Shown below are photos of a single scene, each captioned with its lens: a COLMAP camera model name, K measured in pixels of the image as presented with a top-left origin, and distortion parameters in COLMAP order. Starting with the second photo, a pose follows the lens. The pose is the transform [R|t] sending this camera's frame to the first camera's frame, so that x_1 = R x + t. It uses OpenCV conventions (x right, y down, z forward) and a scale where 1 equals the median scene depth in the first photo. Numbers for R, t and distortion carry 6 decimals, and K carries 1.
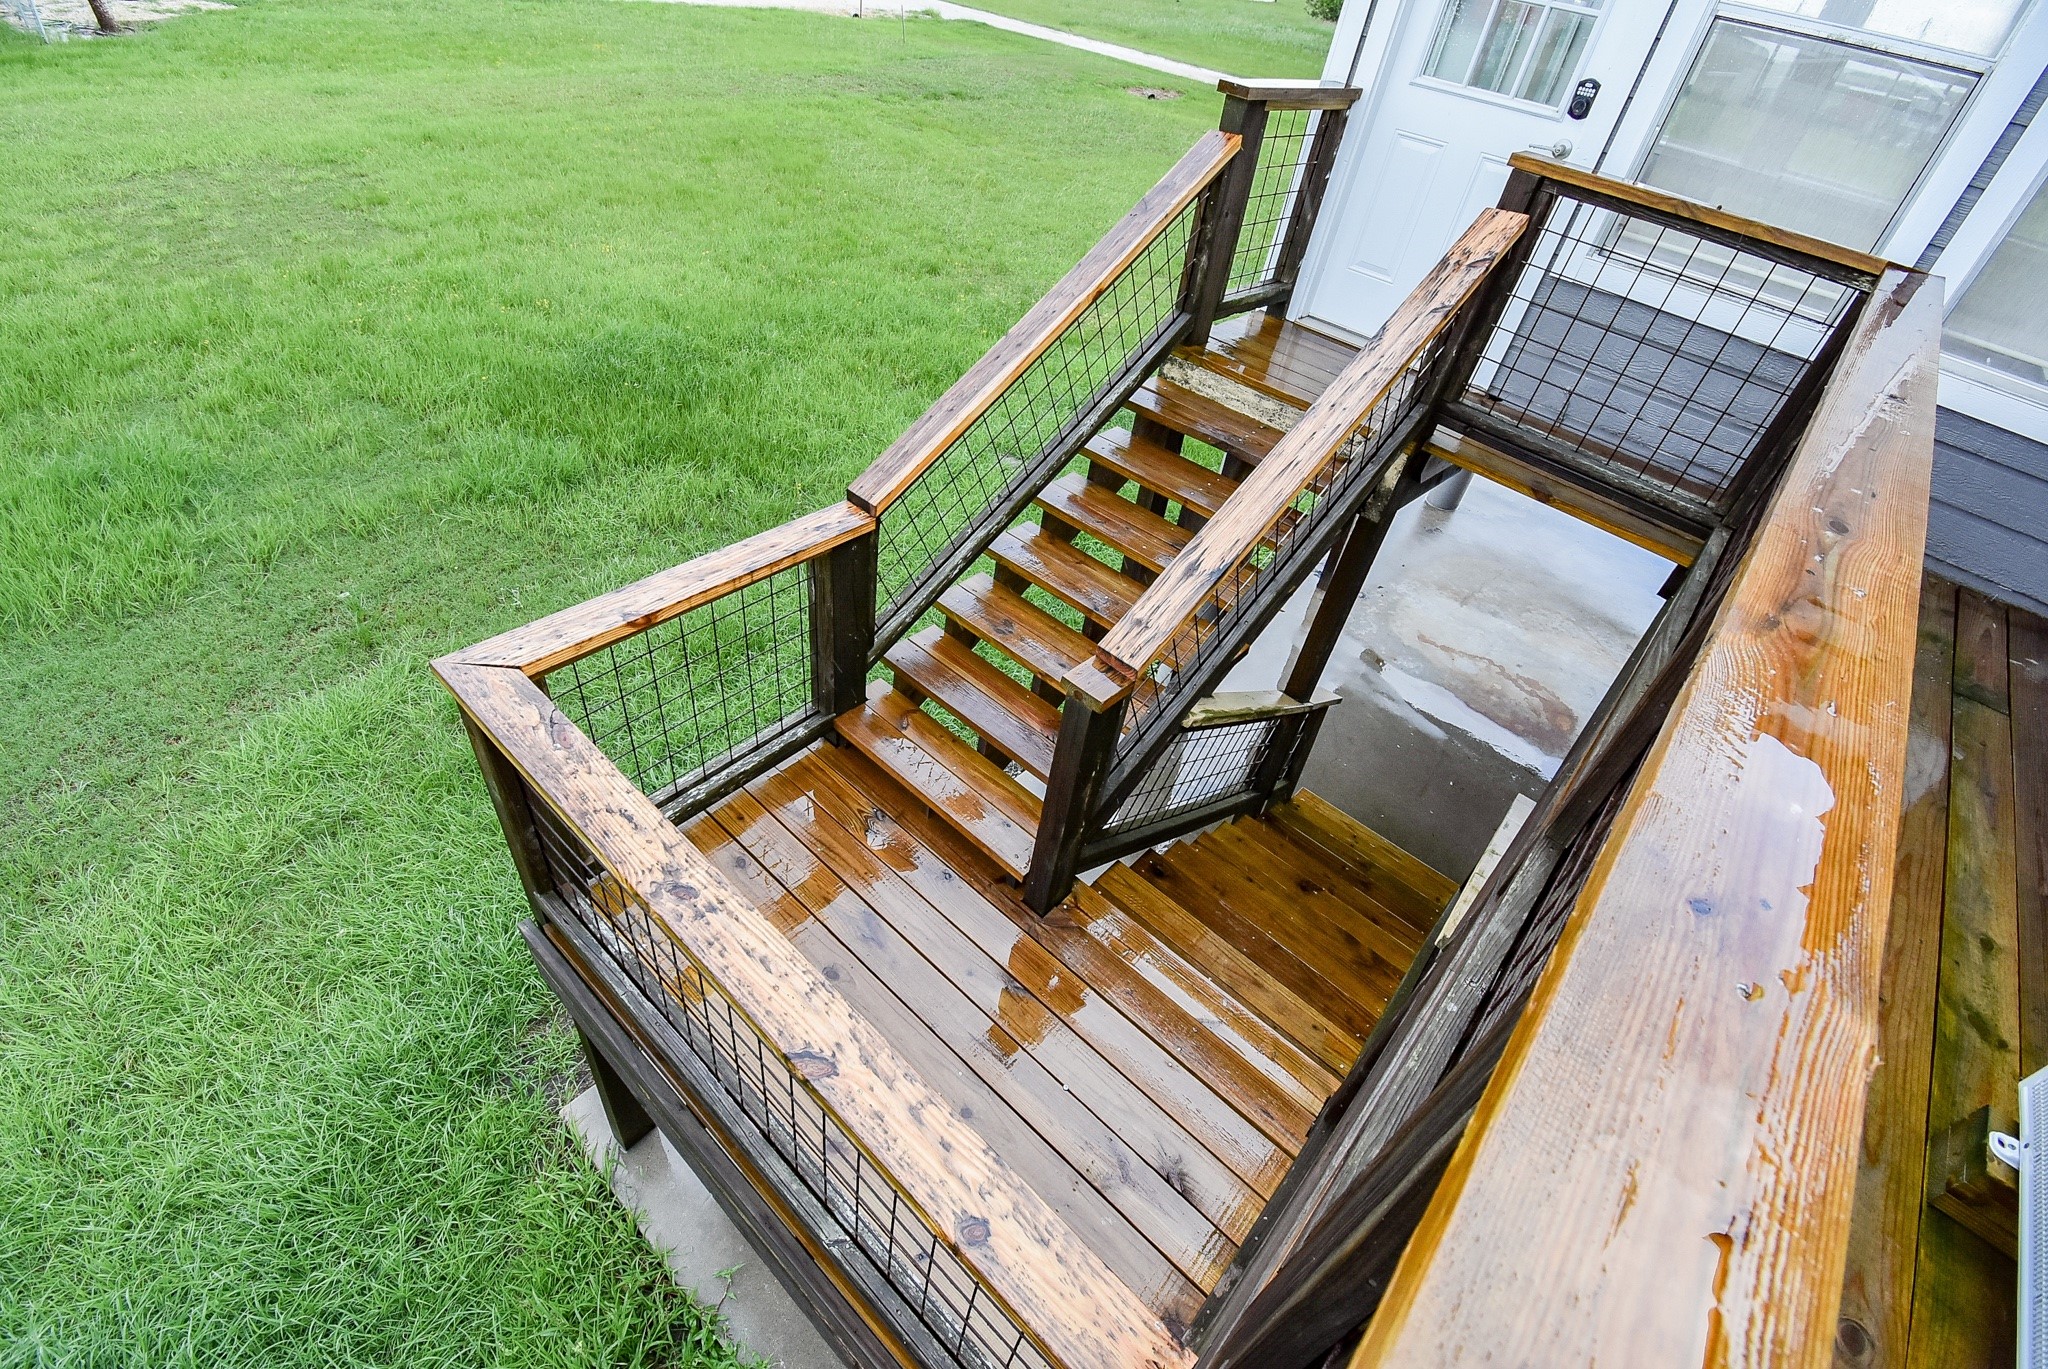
lens RADIAL K [[904.7, 0, 1032.8], [0, 904.7, 673.4], [0, 0, 1]] dist [0.005436, -0.014932]
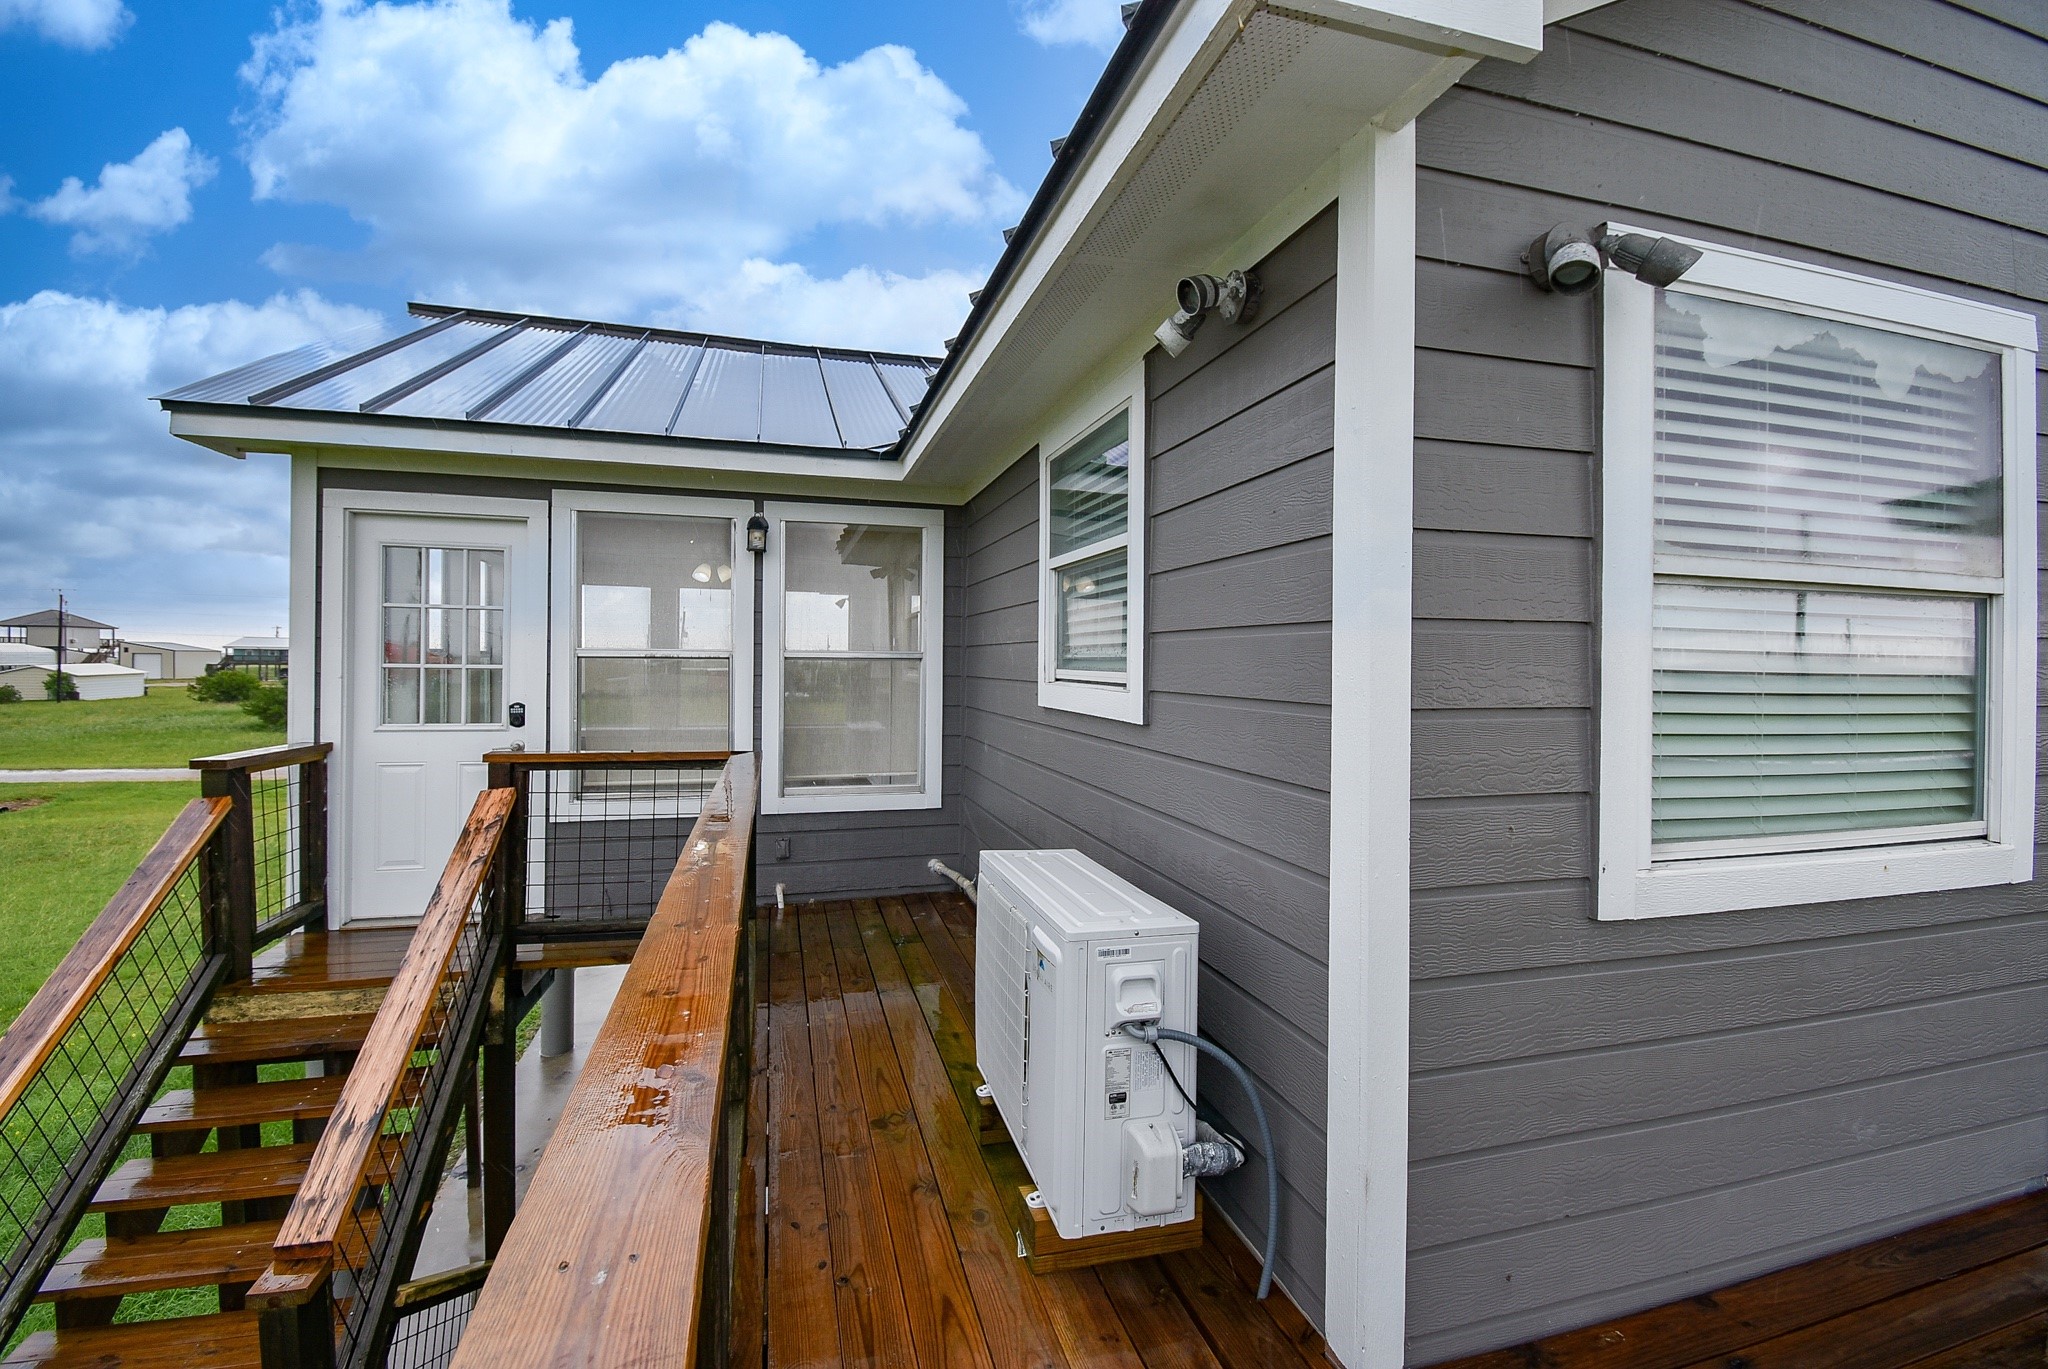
lens RADIAL K [[904.7, 0, 1011.1], [0, 904.7, 665.7], [0, 0, 1]] dist [0.005436, -0.014932]
pose [[0.544848, -0.137624, 0.827164, -0.139131], [0.591855, 0.761902, -0.263085, 0.146442], [-0.594011, 0.632902, 0.496574, -0.228229]]
